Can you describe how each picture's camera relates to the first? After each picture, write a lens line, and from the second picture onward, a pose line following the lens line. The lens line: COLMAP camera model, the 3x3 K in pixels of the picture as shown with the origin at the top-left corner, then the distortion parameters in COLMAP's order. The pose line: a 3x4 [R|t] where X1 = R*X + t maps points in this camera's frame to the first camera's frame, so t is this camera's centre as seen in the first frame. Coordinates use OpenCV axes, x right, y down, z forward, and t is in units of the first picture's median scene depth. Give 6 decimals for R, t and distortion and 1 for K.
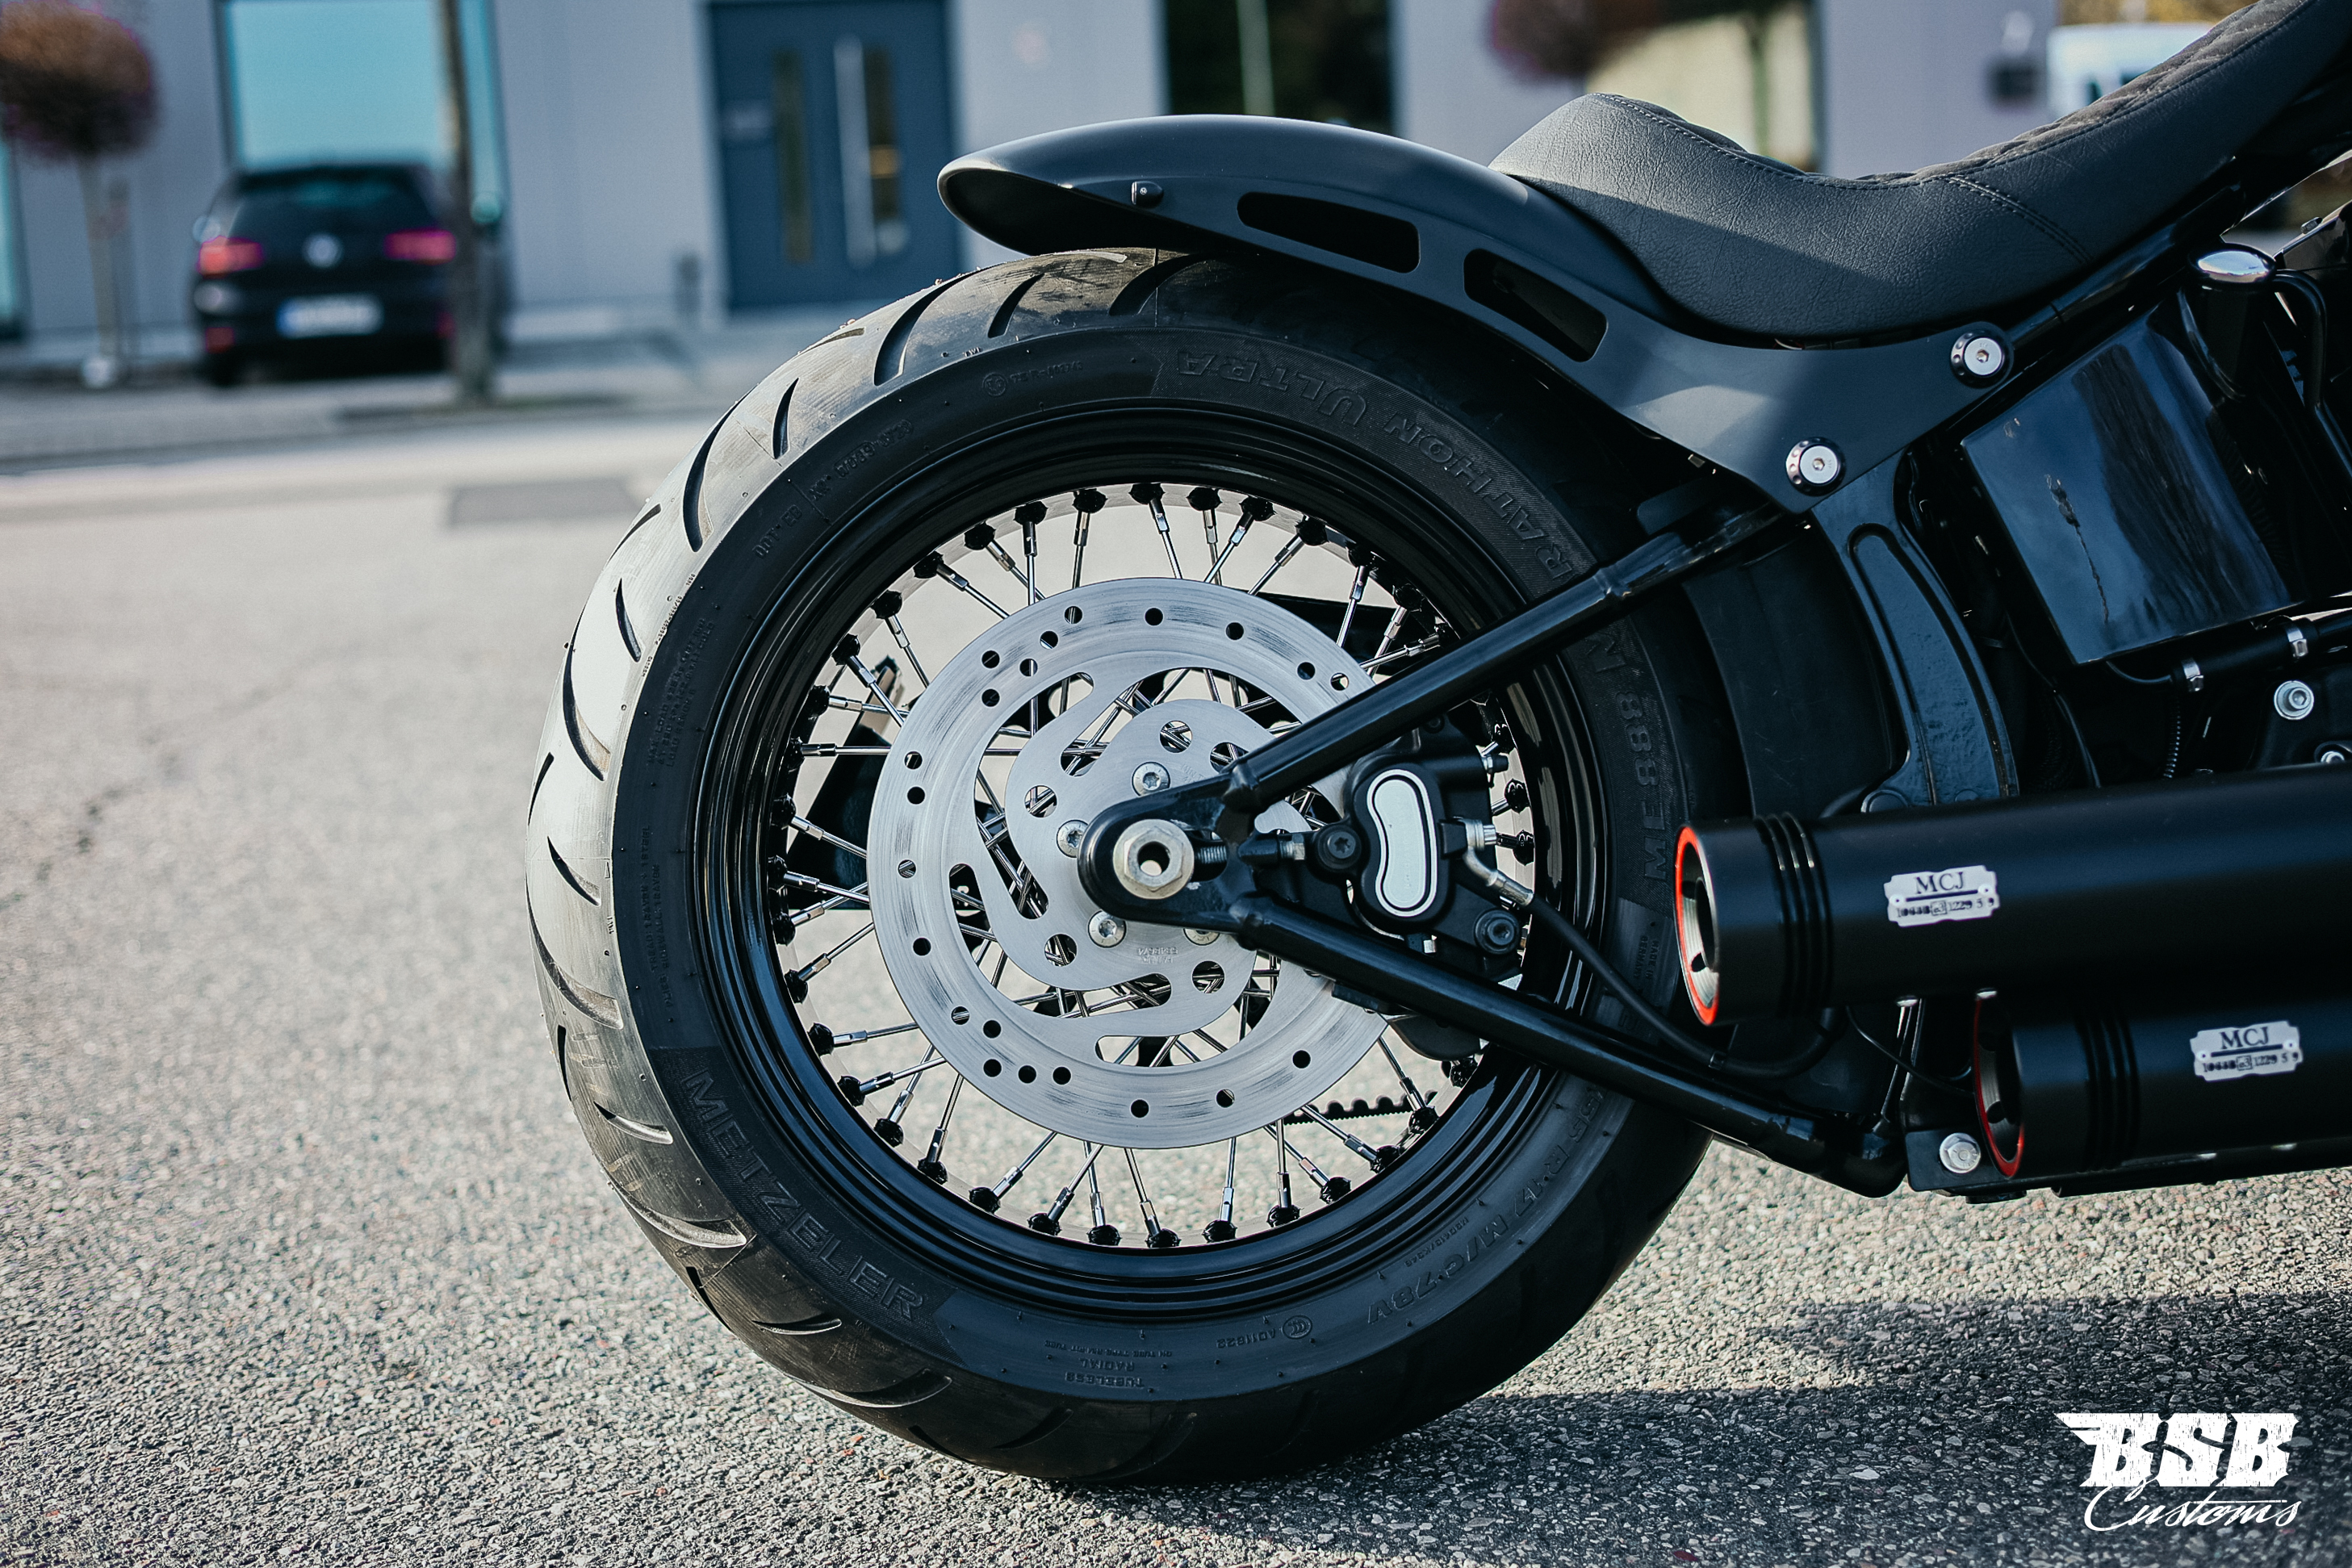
lens RADIAL K [[3461.5, 0, 1173.4], [0, 3461.5, 786.0], [0, 0, 1]] dist [0.008576, 0.000000]
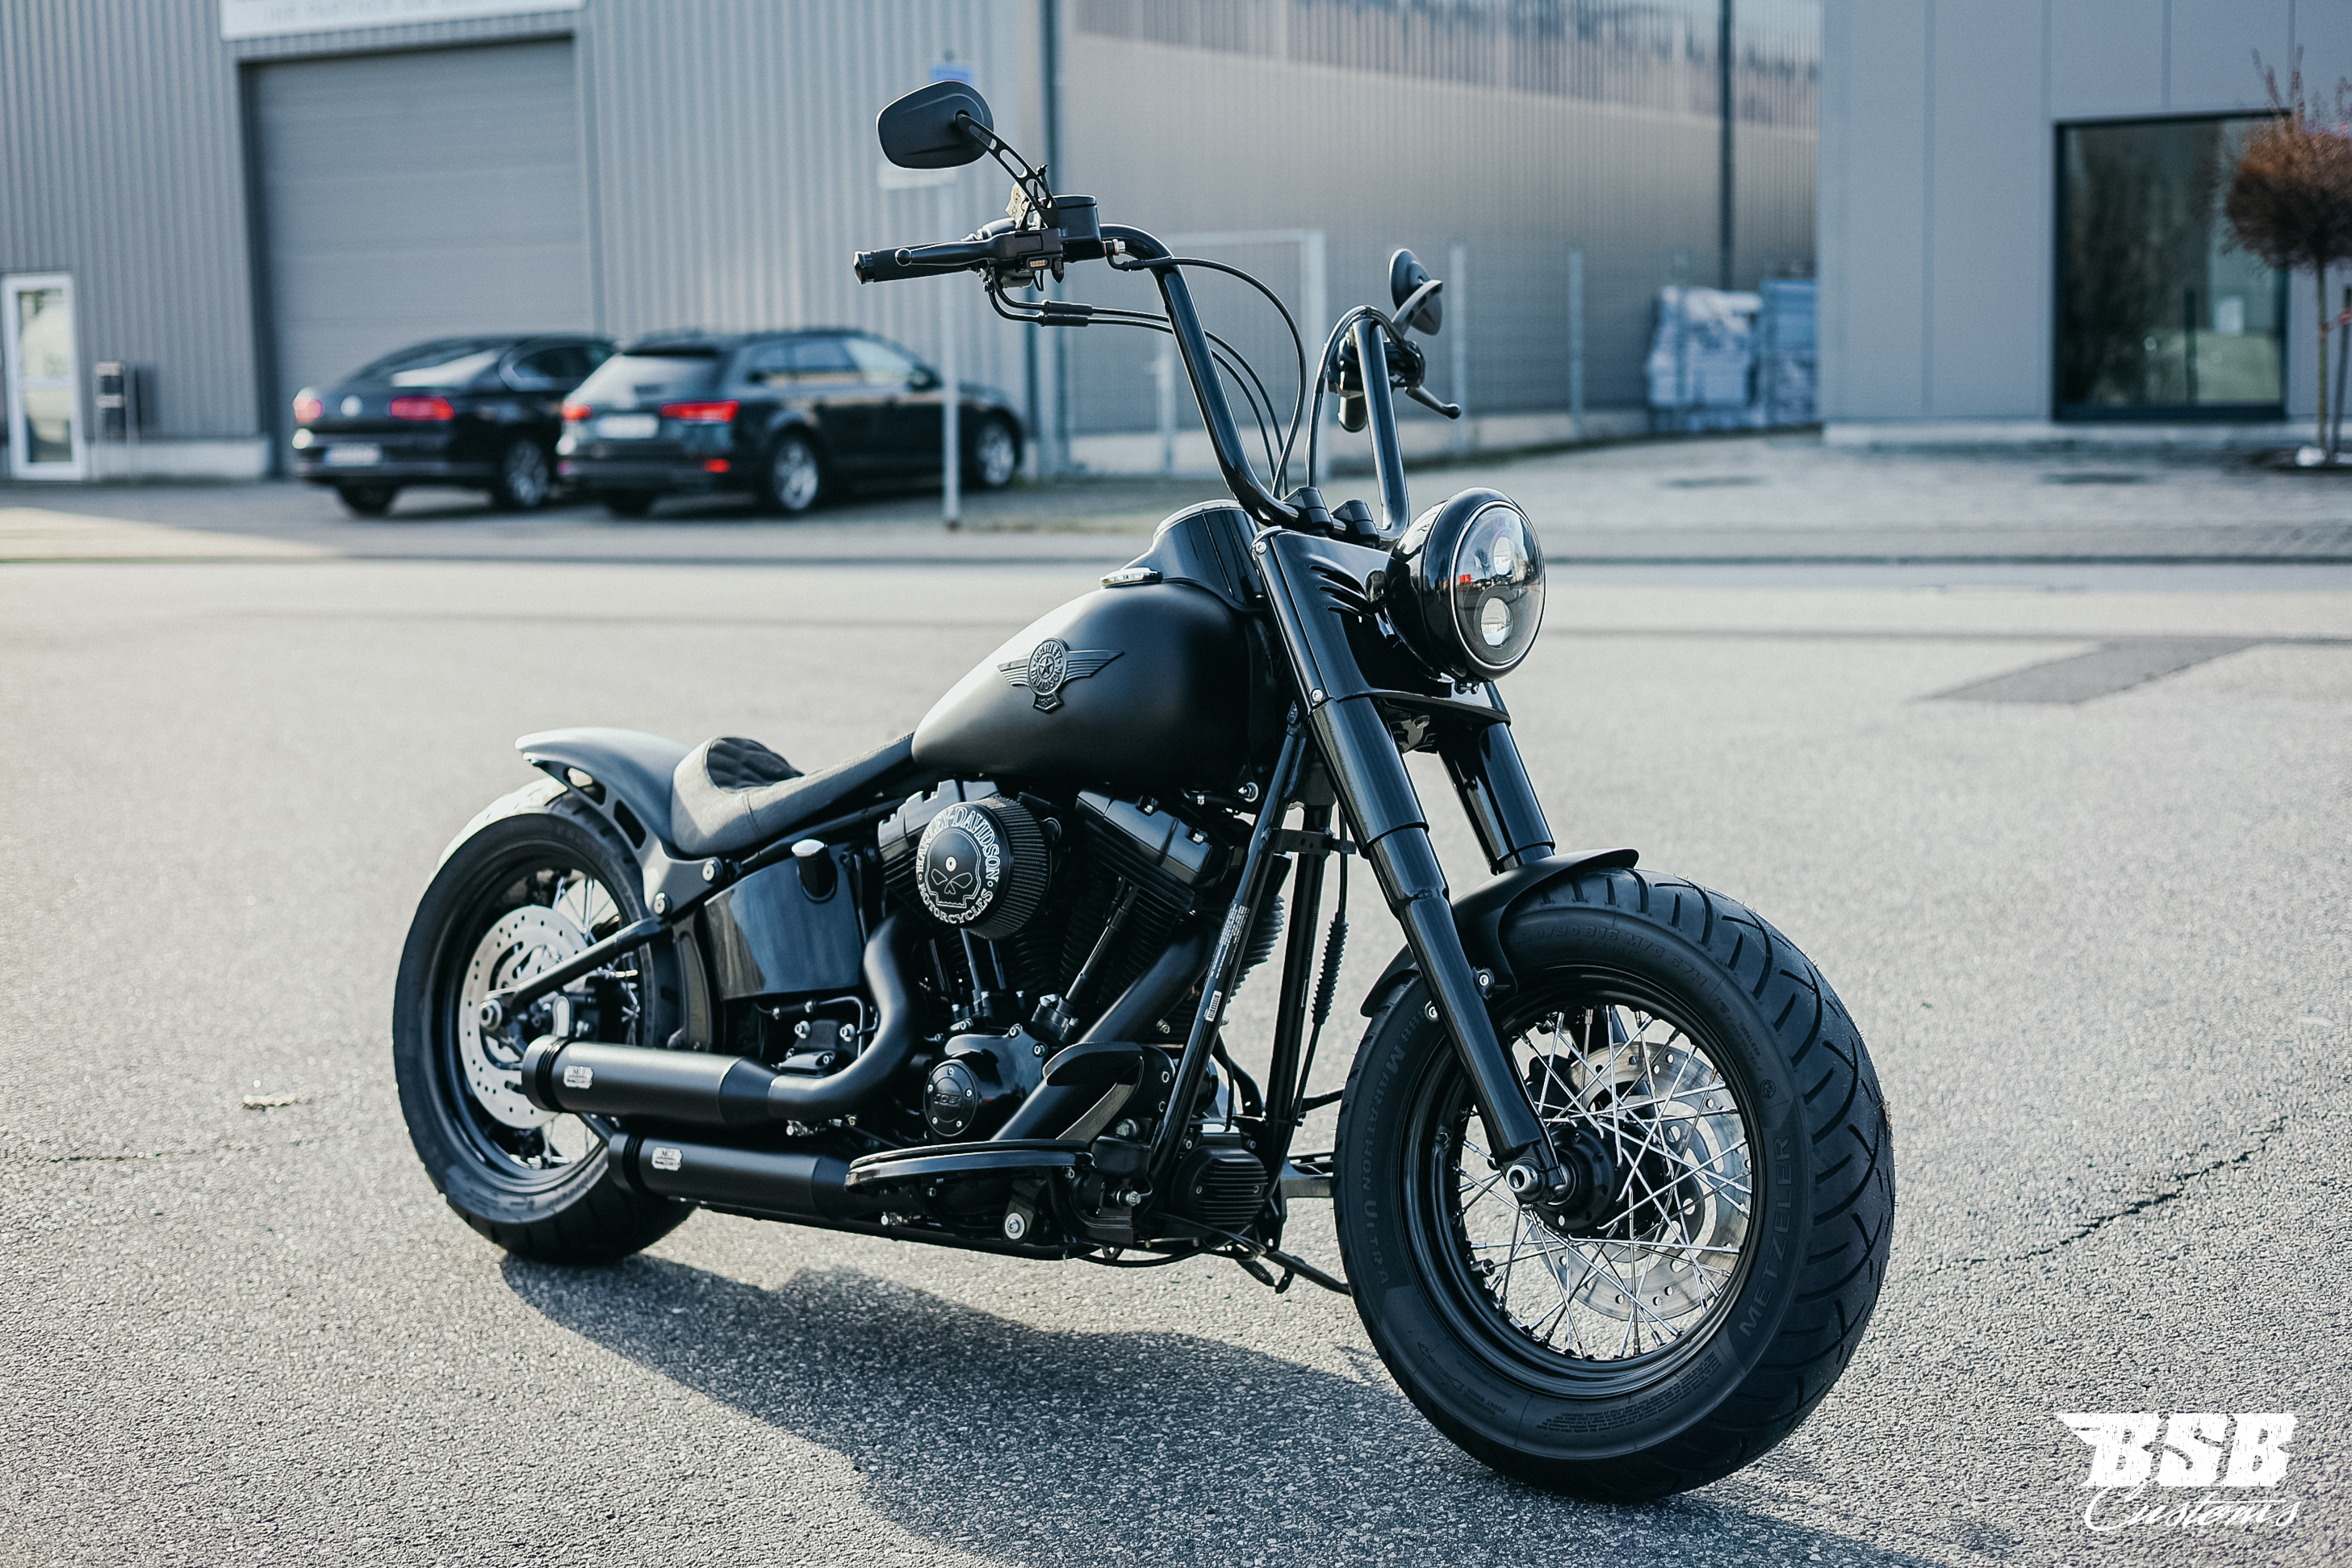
lens RADIAL K [[3461.5, 0, 1151.5], [0, 3461.5, 774.3], [0, 0, 1]] dist [0.008576, 0.000000]
pose [[0.726990, 0.120756, -0.675946, 2.073364], [-0.119513, 0.991642, 0.048617, -0.341355], [0.676167, 0.045441, 0.735346, -0.603839]]
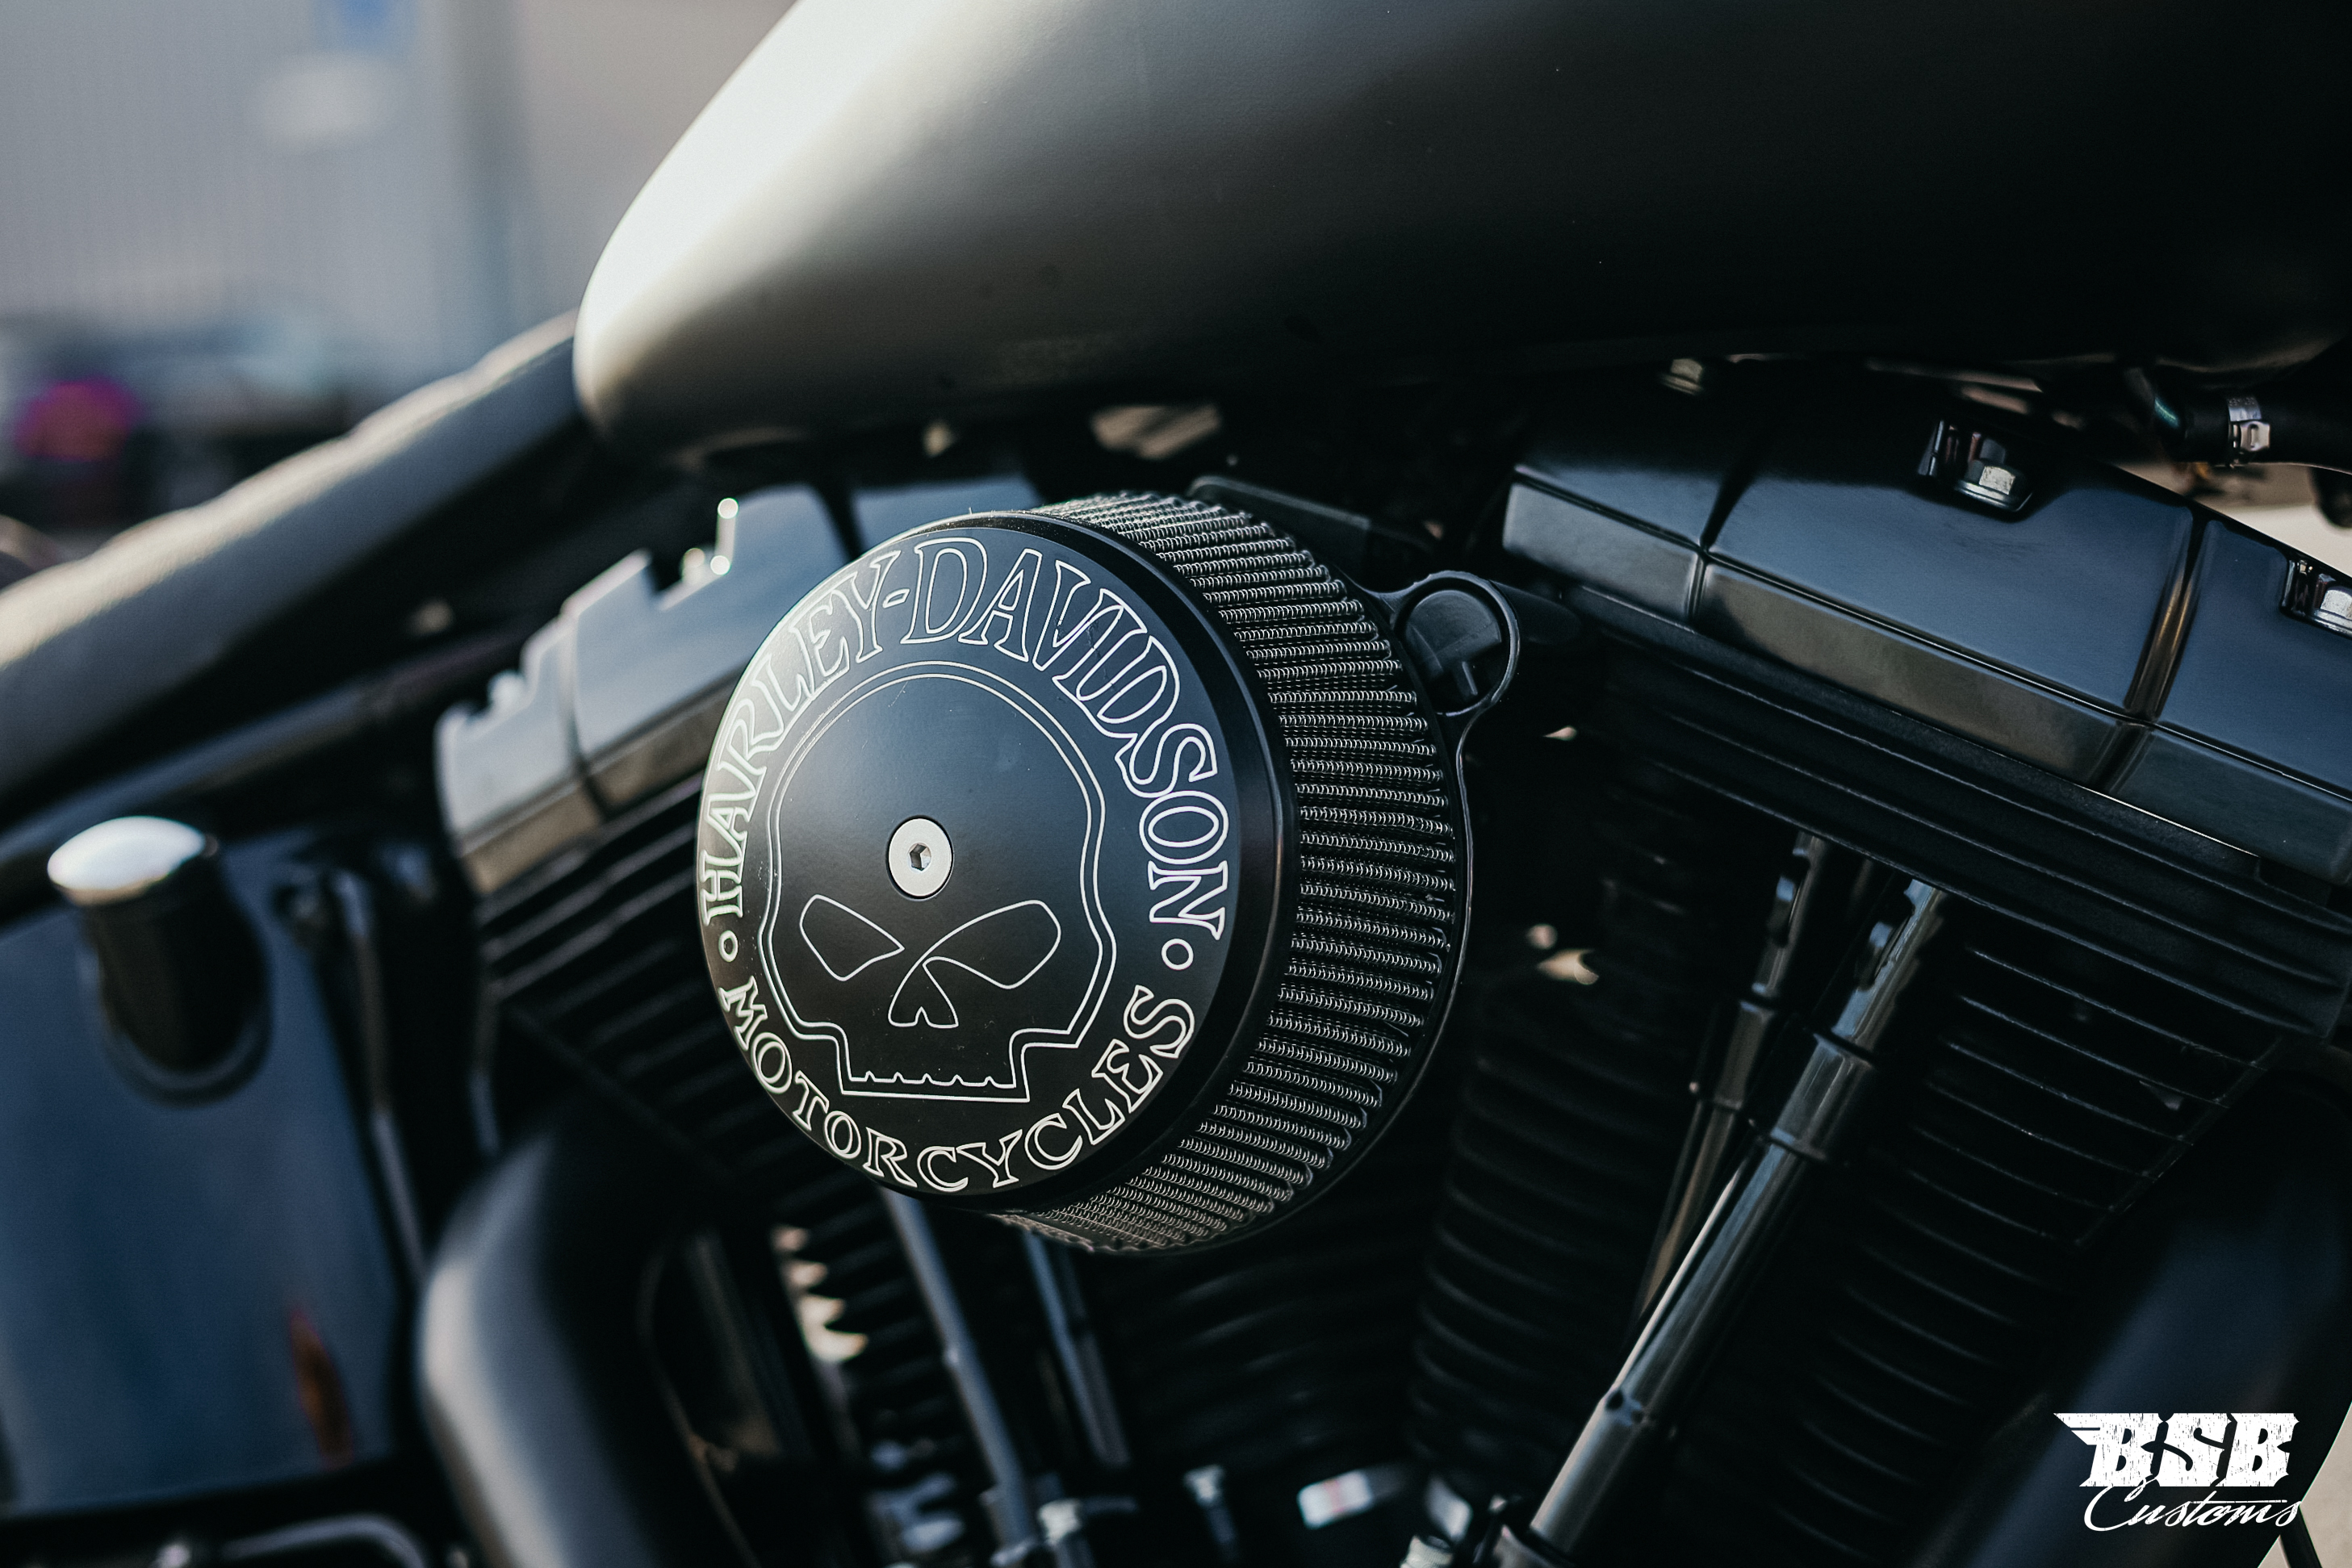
lens RADIAL K [[3676.7, 0, 1181.4], [0, 3676.7, 801.1], [0, 0, 1]] dist [-0.058380, 0.000000]
pose [[0.828747, 0.066046, -0.555713, 0.749102], [-0.062968, 0.997711, 0.024671, -0.180710], [0.556070, 0.014546, 0.831008, 0.608303]]
